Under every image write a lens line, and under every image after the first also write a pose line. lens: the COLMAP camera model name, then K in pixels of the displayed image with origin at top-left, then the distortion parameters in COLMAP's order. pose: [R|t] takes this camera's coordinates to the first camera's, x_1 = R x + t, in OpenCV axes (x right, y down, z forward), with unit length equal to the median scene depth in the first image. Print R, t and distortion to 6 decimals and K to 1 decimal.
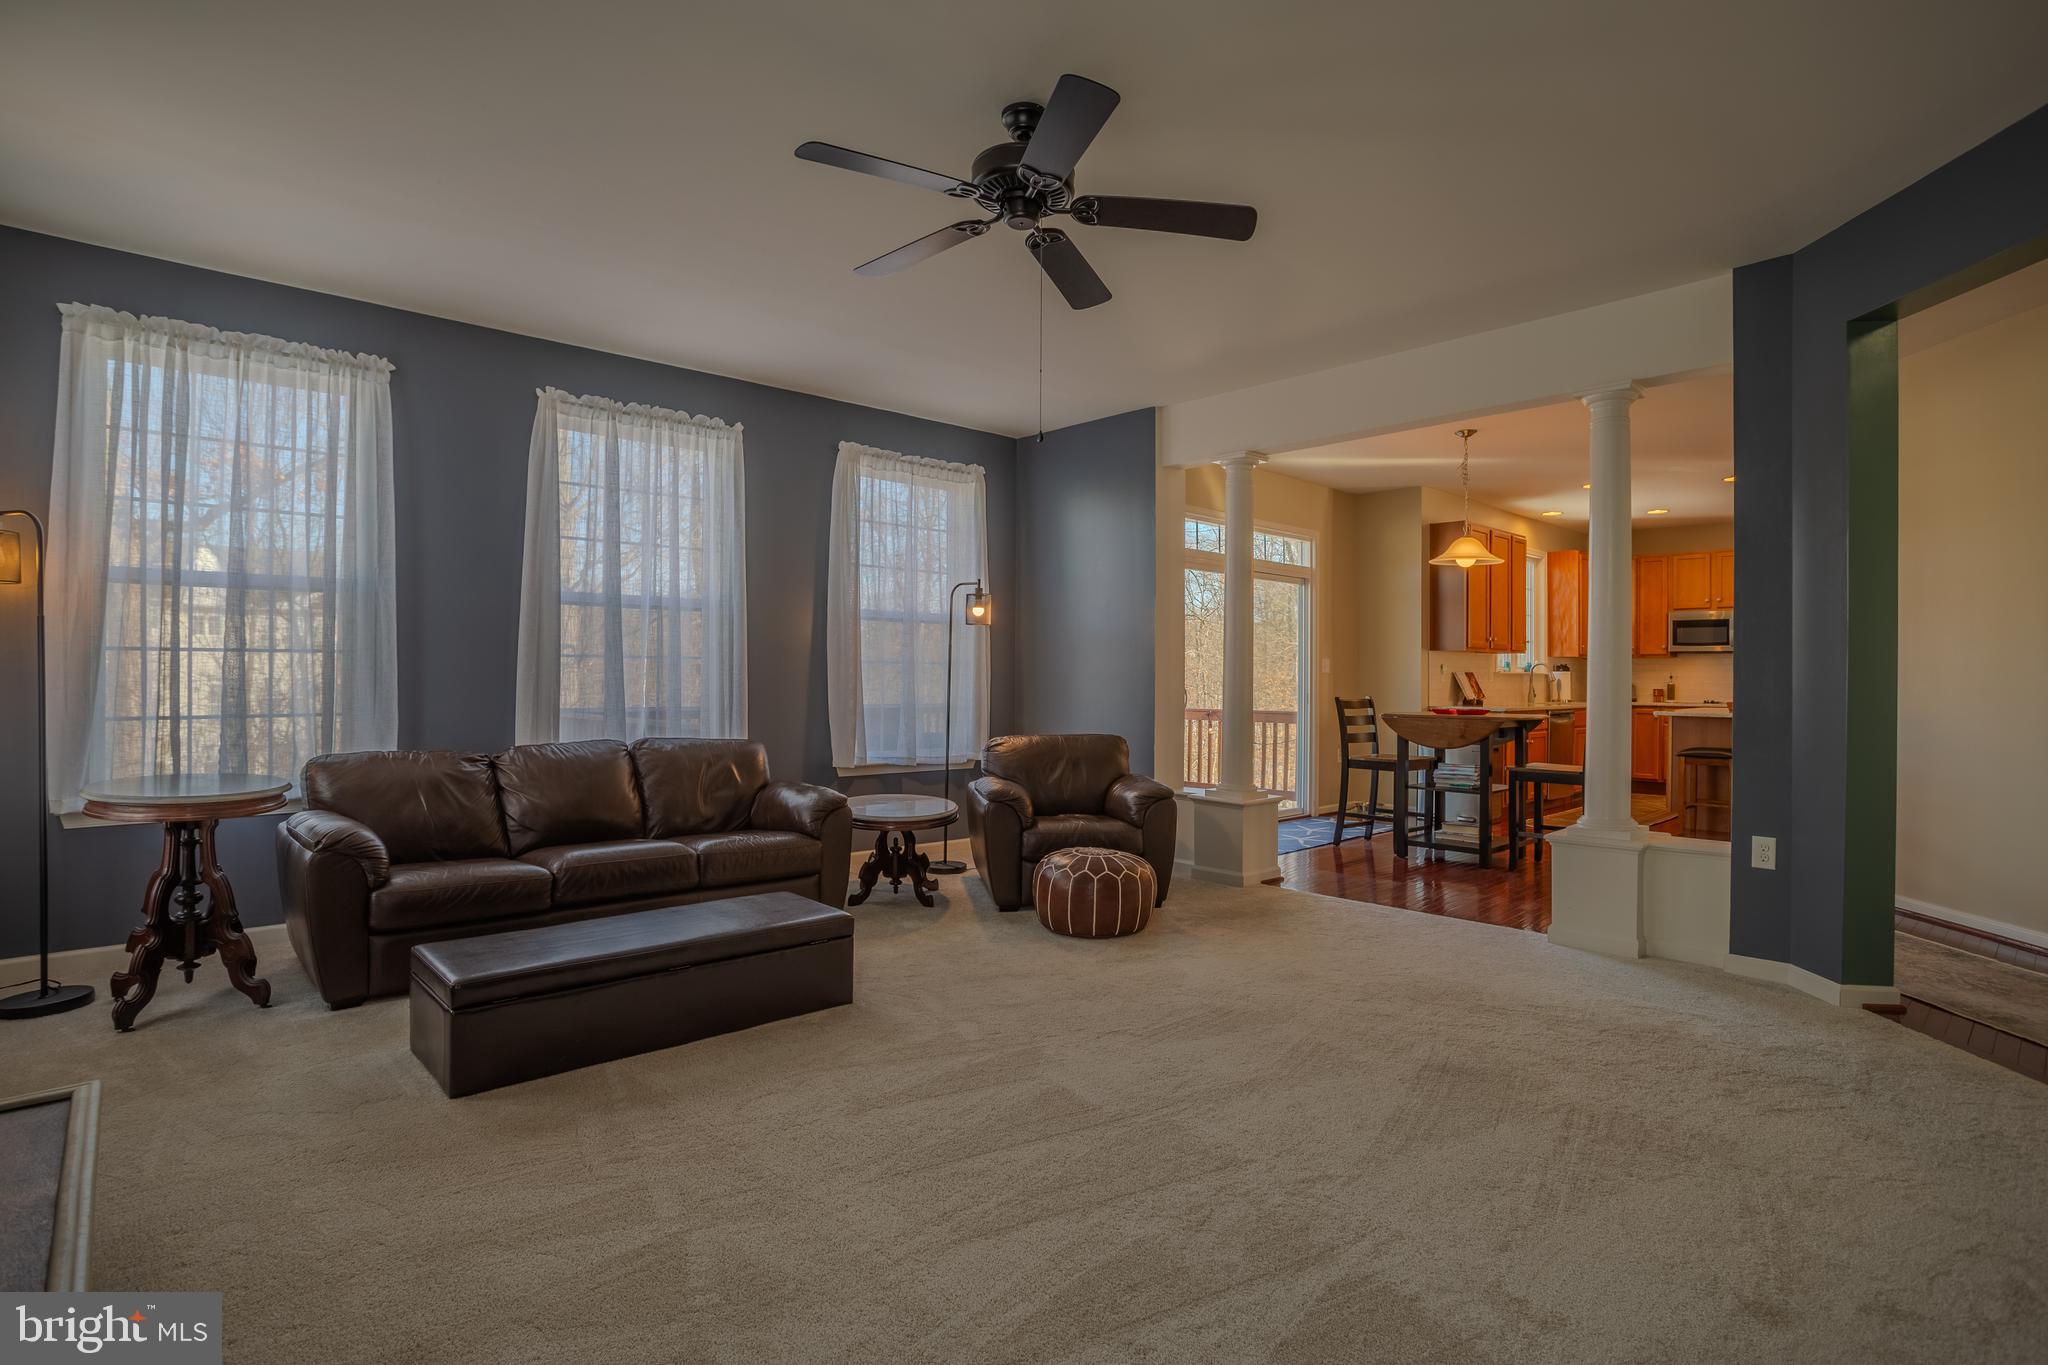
lens RADIAL K [[1010.6, 0, 1025.2], [0, 1010.6, 655.4], [0, 0, 1]] dist [-0.068821, 0.026224]
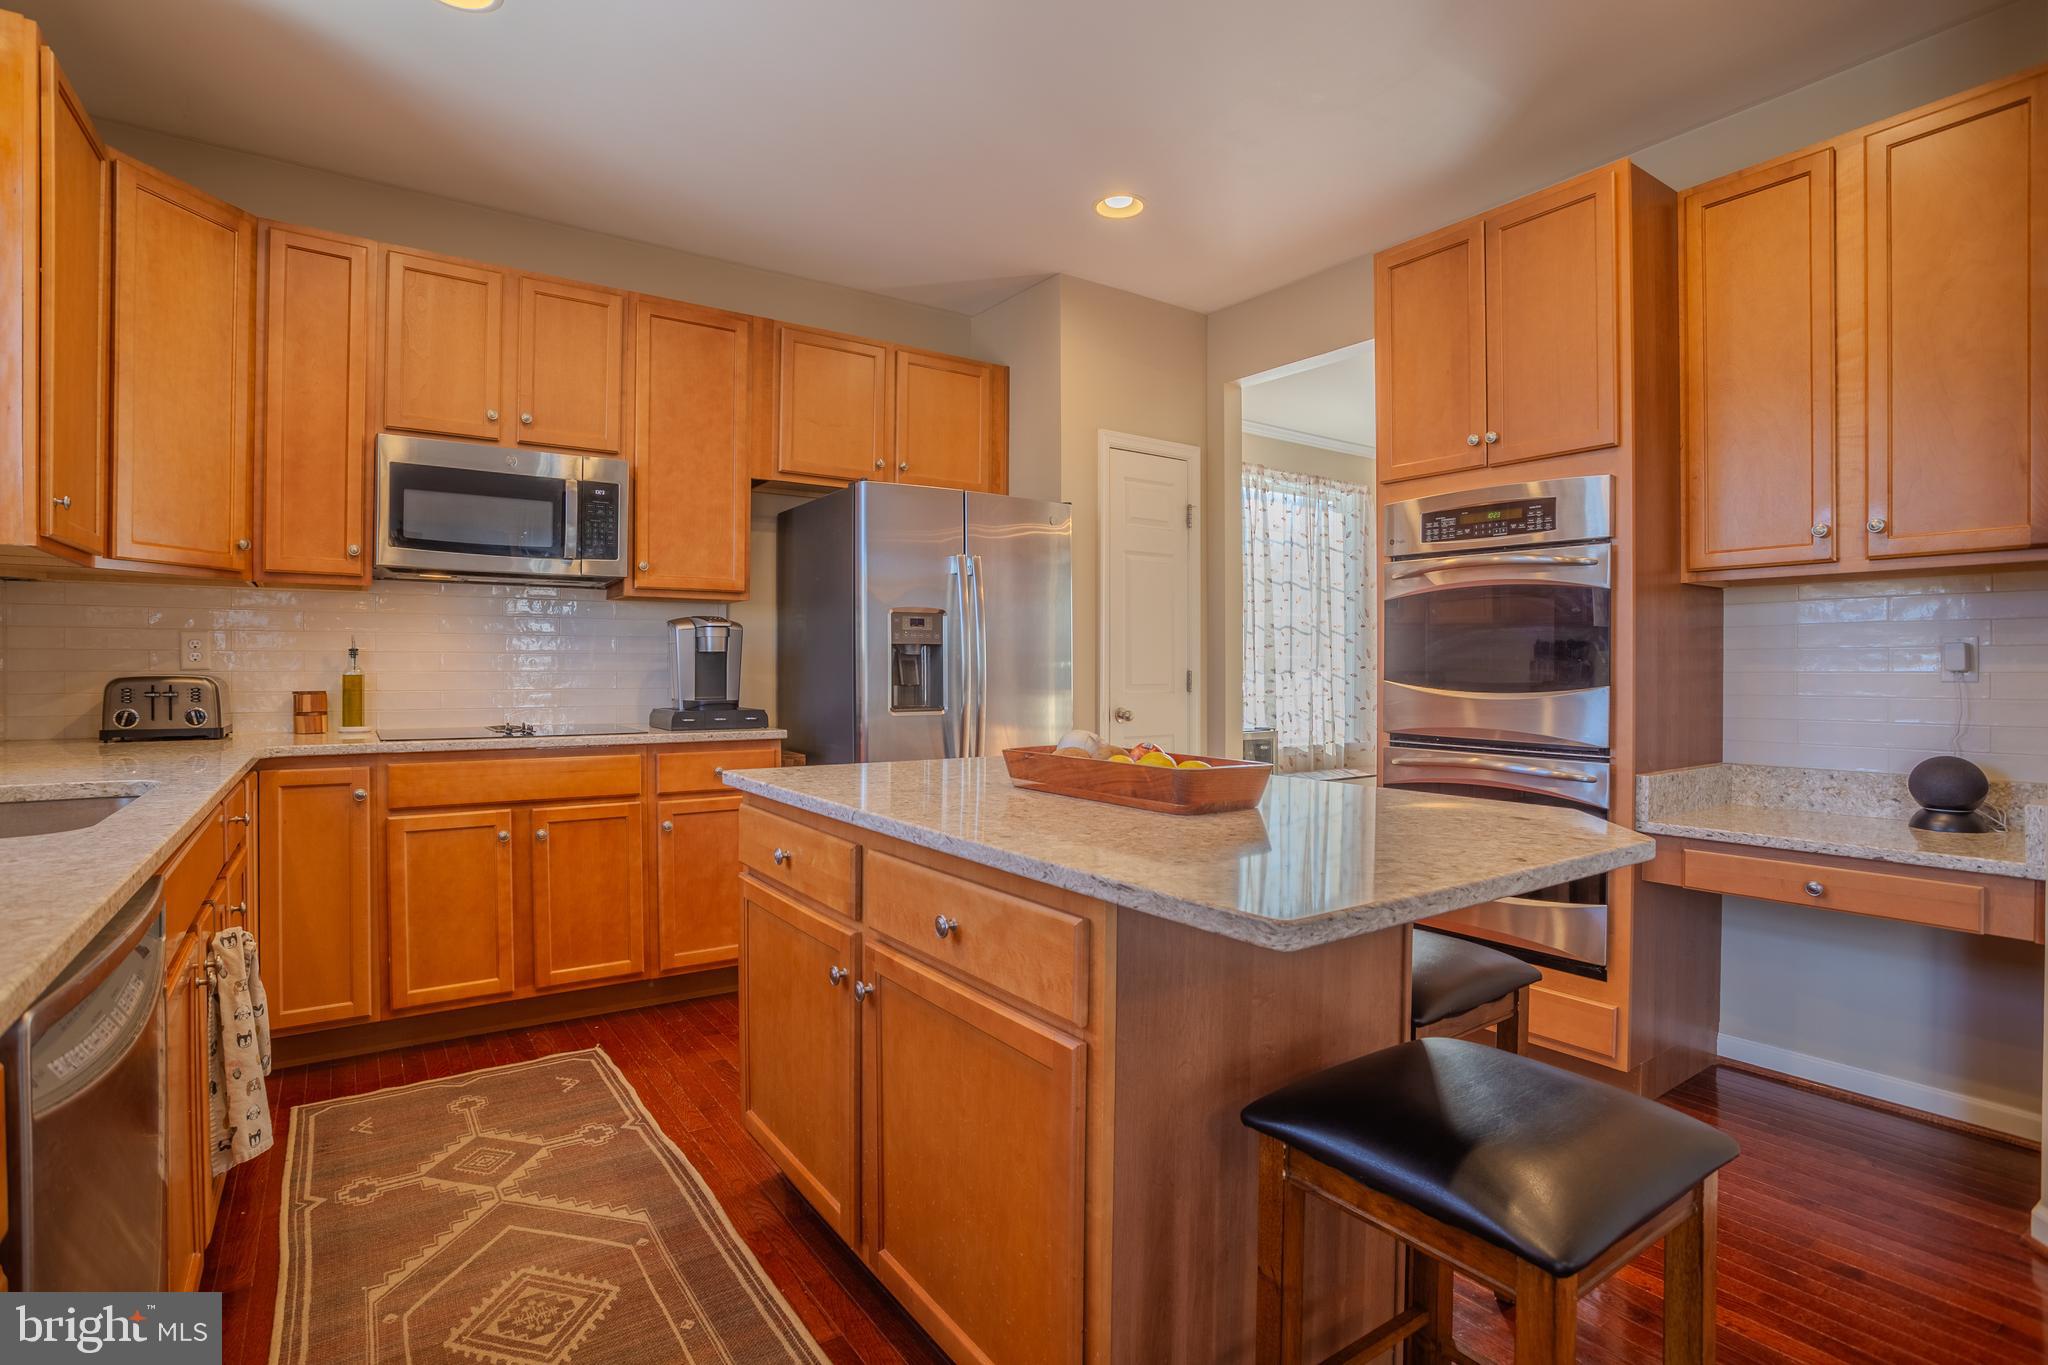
lens RADIAL K [[1010.6, 0, 1011.7], [0, 1010.6, 689.3], [0, 0, 1]] dist [-0.068821, 0.026224]
pose [[0.138704, -0.024288, 0.990036, 0.809525], [-0.026063, 0.999263, 0.028166, 0.042544], [-0.989991, -0.029710, 0.137969, 1.626083]]
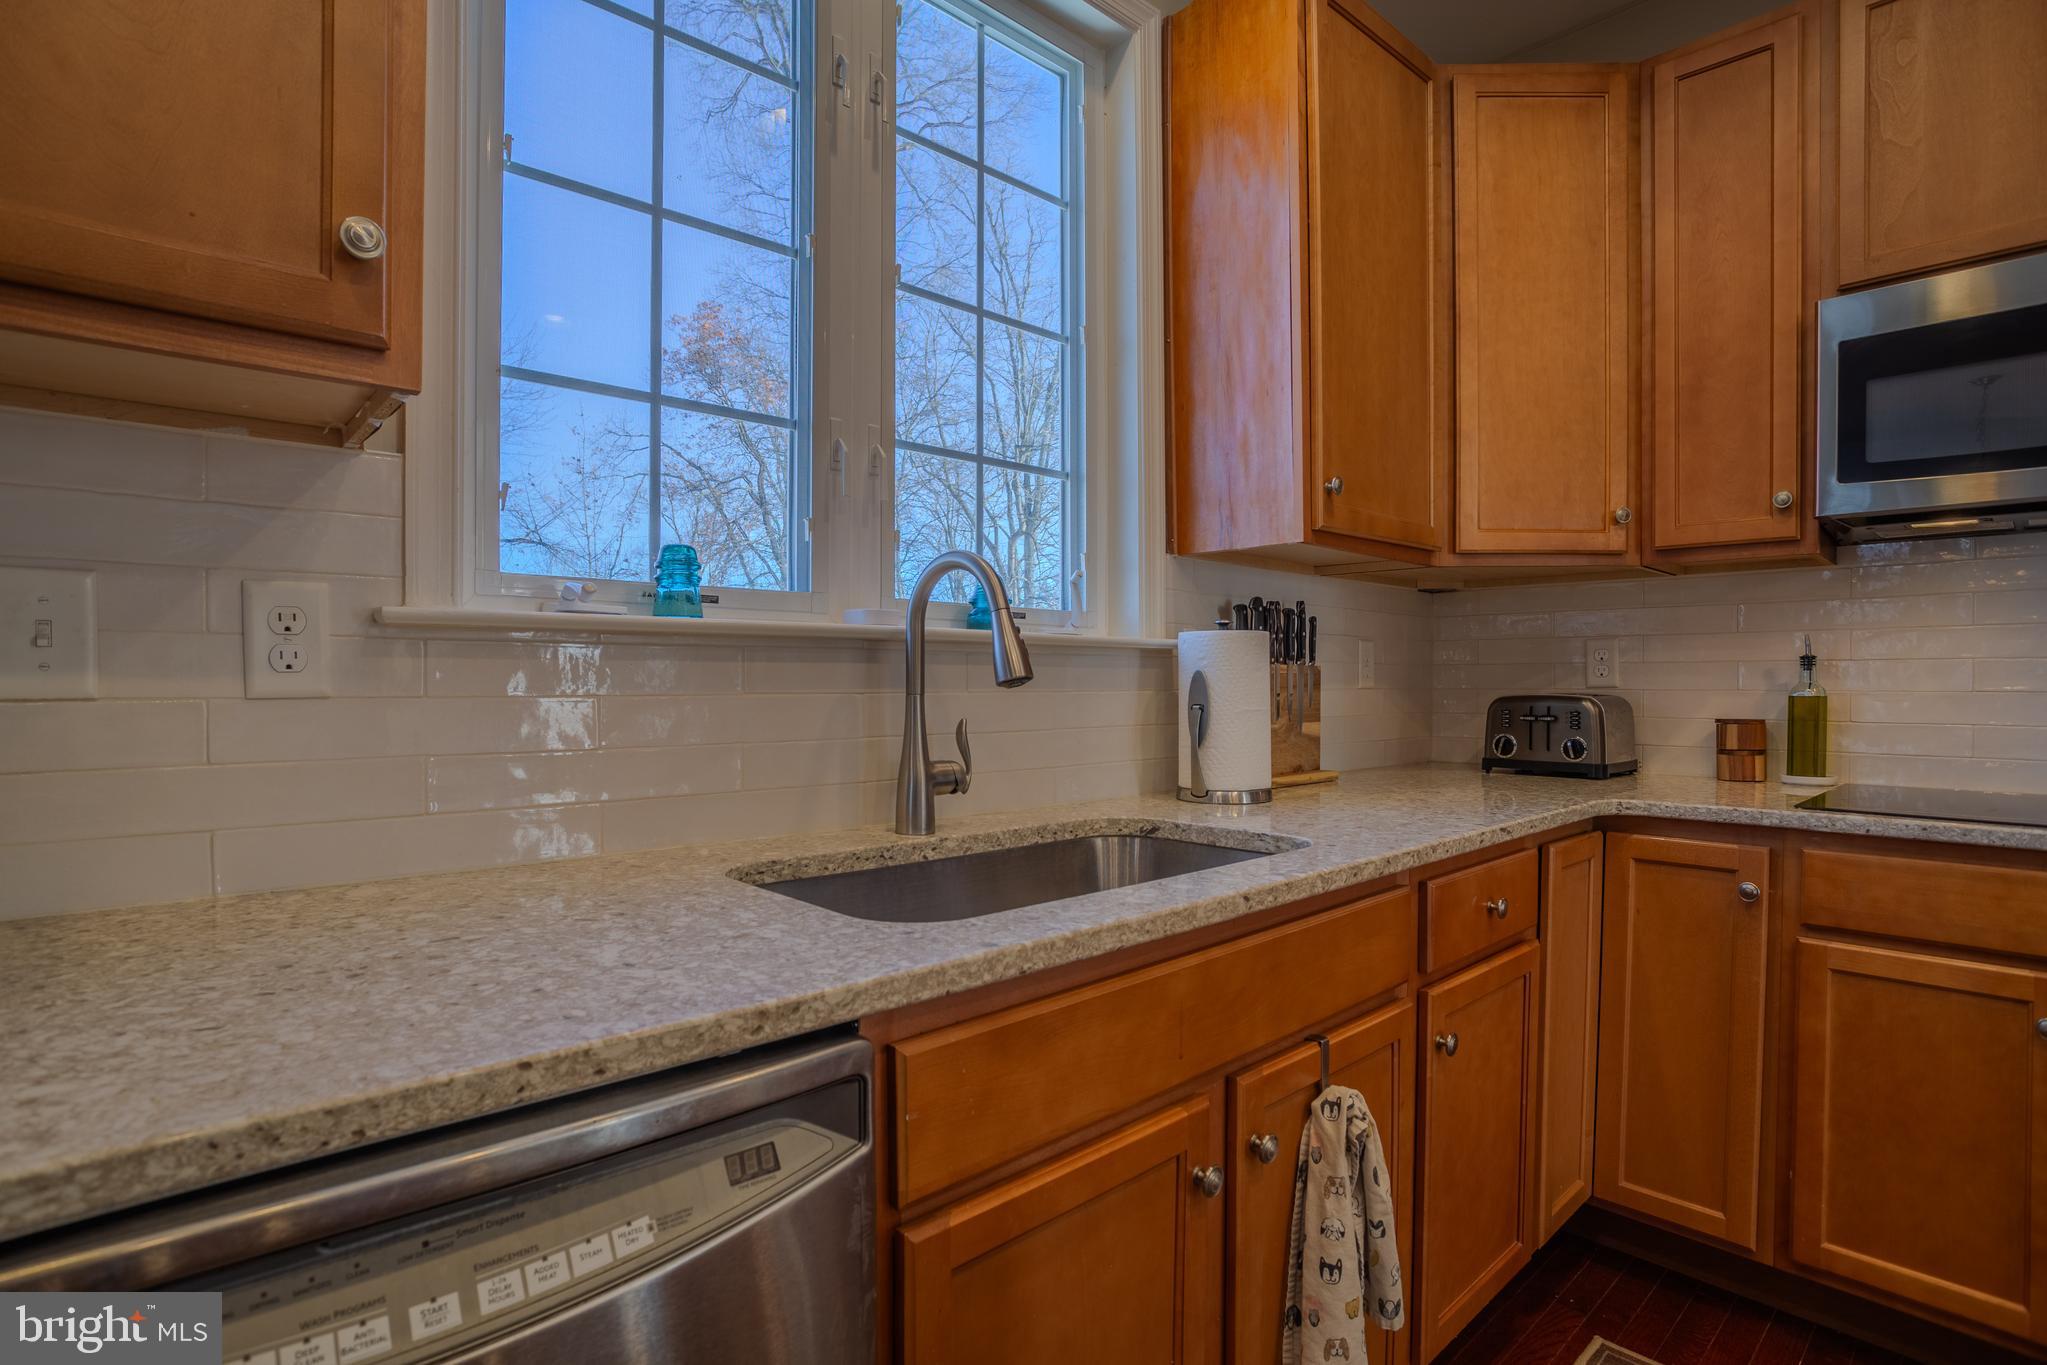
lens RADIAL K [[1010.1, 0, 1022.8], [0, 1010.1, 698.1], [0, 0, 1]] dist [-0.068821, 0.026224]
pose [[0.999994, -0.002979, 0.001518, 1.071435], [0.002920, 0.999294, 0.037468, 0.046958], [-0.001628, -0.037463, 0.999297, 1.735911]]
